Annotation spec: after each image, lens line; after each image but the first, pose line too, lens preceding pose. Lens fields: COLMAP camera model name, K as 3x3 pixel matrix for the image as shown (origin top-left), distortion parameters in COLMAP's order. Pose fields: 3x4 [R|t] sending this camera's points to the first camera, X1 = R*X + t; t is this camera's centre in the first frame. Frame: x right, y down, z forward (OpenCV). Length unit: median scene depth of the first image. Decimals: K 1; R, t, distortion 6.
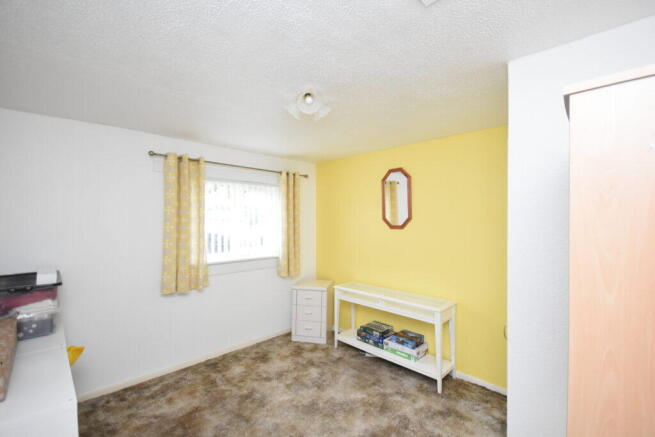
lens RADIAL K [[290.2, 0, 329.2], [0, 290.2, 220.0], [0, 0, 1]] dist [0.002143, -0.000428]
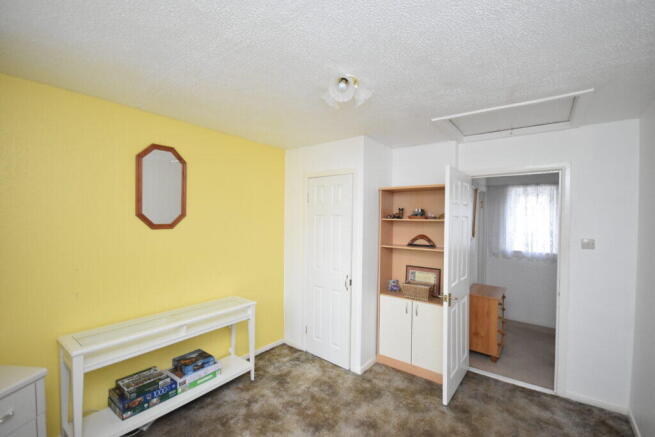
lens RADIAL K [[290.2, 0, 326.8], [0, 290.2, 224.3], [0, 0, 1]] dist [0.002143, -0.000428]
pose [[-0.165885, -0.007809, 0.986114, -0.595449], [-0.006556, 0.999955, 0.006816, 0.012336], [-0.986123, -0.005334, -0.165929, 0.763401]]
